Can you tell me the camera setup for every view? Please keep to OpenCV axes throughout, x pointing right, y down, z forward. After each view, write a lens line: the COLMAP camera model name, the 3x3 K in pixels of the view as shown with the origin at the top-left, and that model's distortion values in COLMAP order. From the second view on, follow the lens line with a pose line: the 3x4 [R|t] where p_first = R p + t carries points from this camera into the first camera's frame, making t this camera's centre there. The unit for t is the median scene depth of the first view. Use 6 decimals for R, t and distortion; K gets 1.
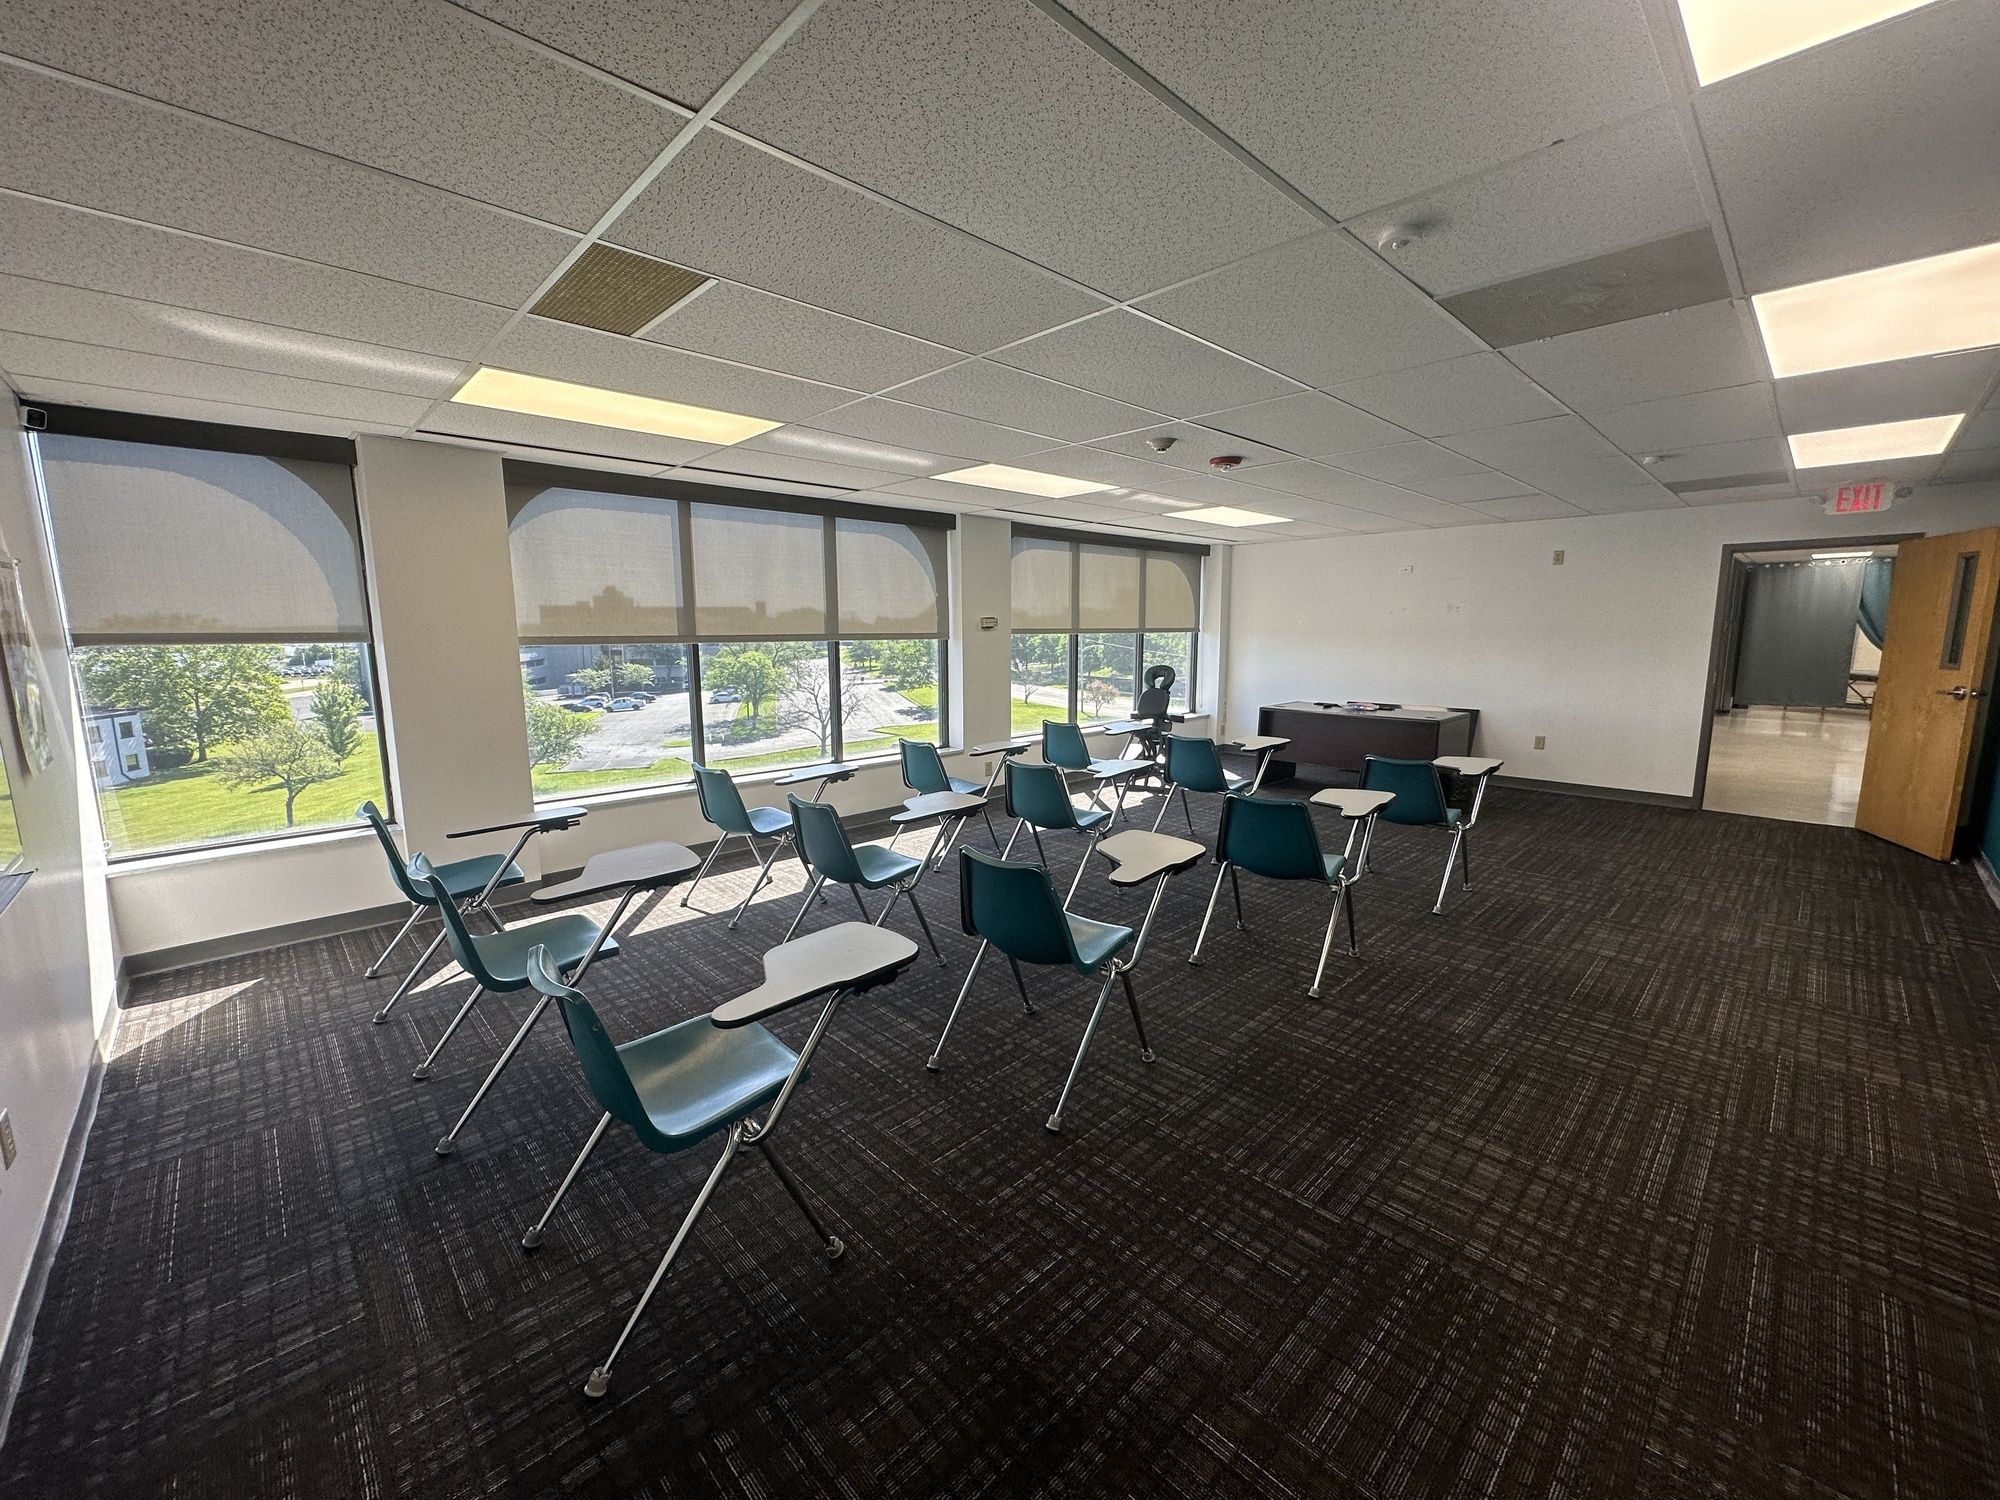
lens RADIAL K [[797.1, 0, 1001.3], [0, 797.1, 750.5], [0, 0, 1]] dist [0.002063, 0.000641]
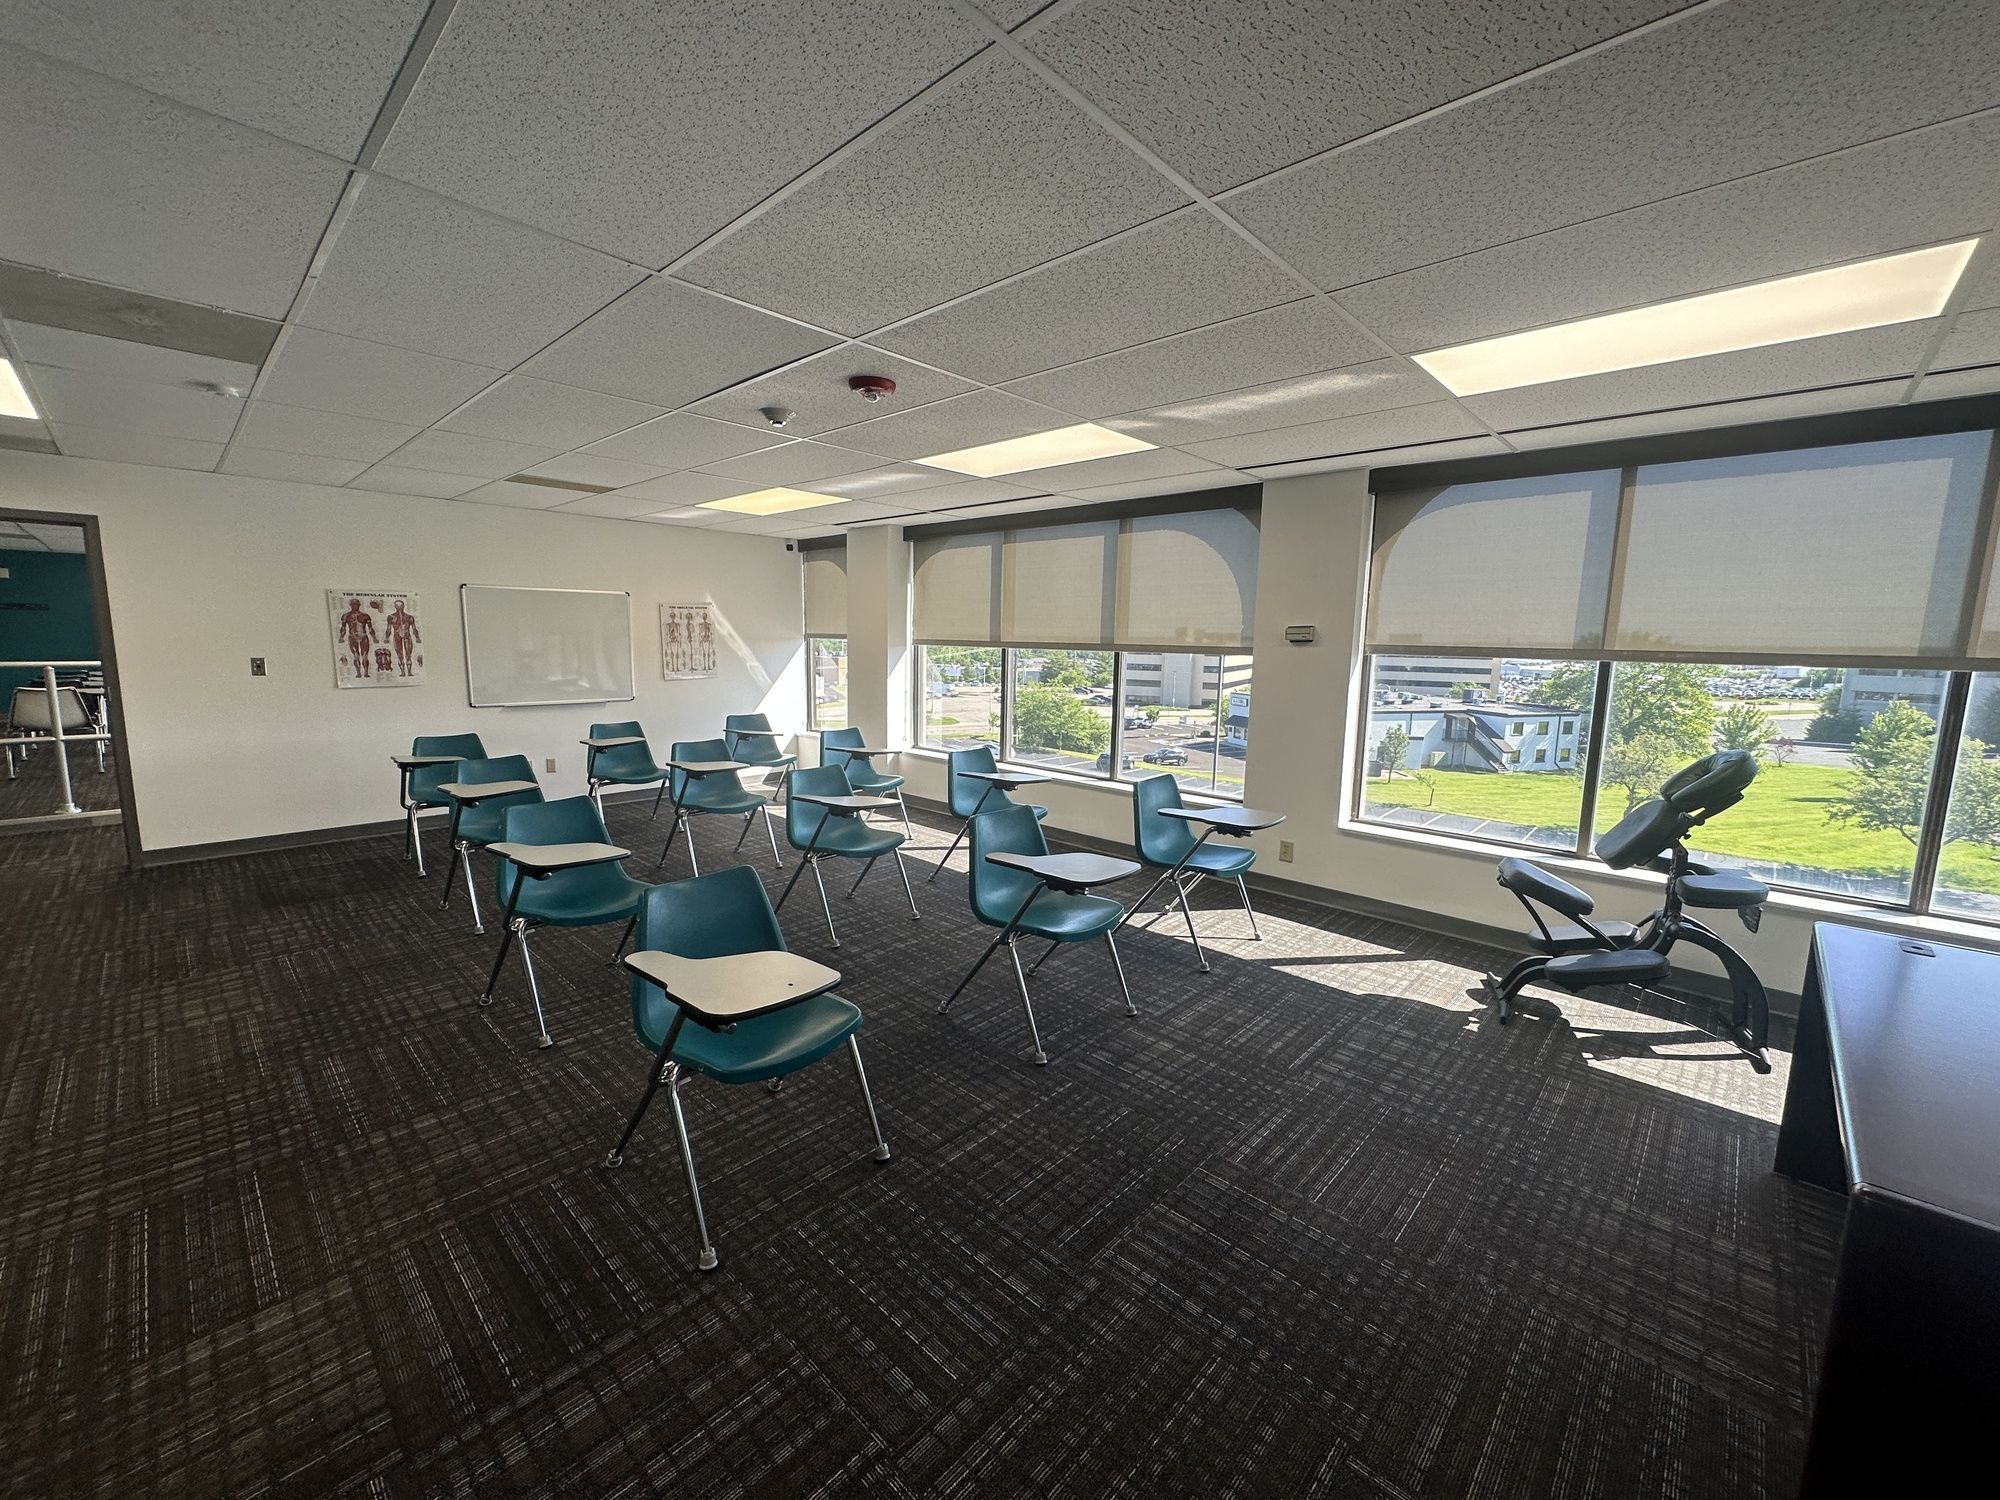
lens RADIAL K [[797.1, 0, 995.7], [0, 797.1, 749.0], [0, 0, 1]] dist [0.002063, 0.000641]
pose [[0.040273, 0.145692, -0.988510, 1.297628], [-0.170257, 0.975845, 0.136889, -0.232545], [0.984576, 0.162788, 0.064105, 1.450657]]
